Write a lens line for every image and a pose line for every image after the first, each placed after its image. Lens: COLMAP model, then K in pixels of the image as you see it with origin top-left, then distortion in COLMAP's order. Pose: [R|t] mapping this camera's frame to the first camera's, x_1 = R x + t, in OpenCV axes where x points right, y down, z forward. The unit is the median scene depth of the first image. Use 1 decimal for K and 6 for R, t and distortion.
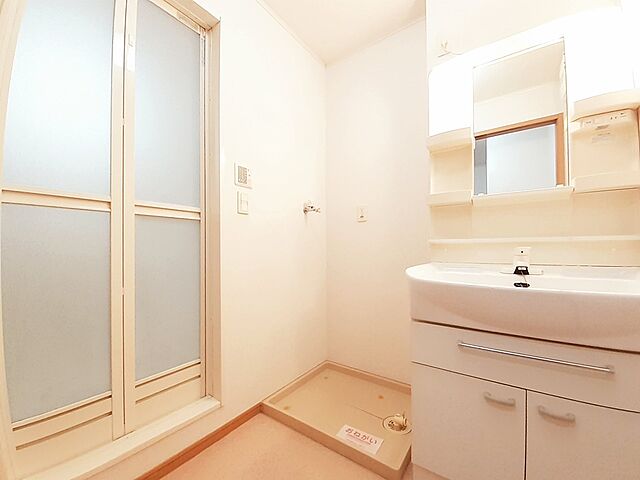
lens RADIAL K [[252.7, 0, 323.5], [0, 252.7, 243.5], [0, 0, 1]] dist [-0.000353, -0.000058]
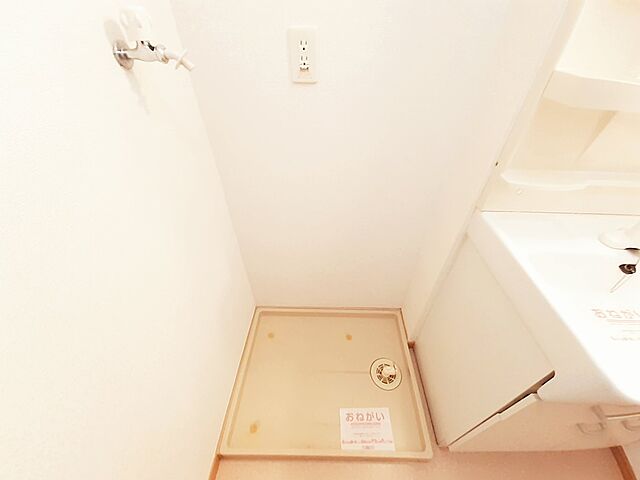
lens RADIAL K [[252.7, 0, 323.5], [0, 252.7, 243.5], [0, 0, 1]] dist [-0.000353, -0.000058]
pose [[0.822722, -0.366640, 0.434400, -0.086594], [-0.032619, 0.732482, 0.680005, -0.176040], [-0.567507, -0.573625, 0.590669, 0.629186]]
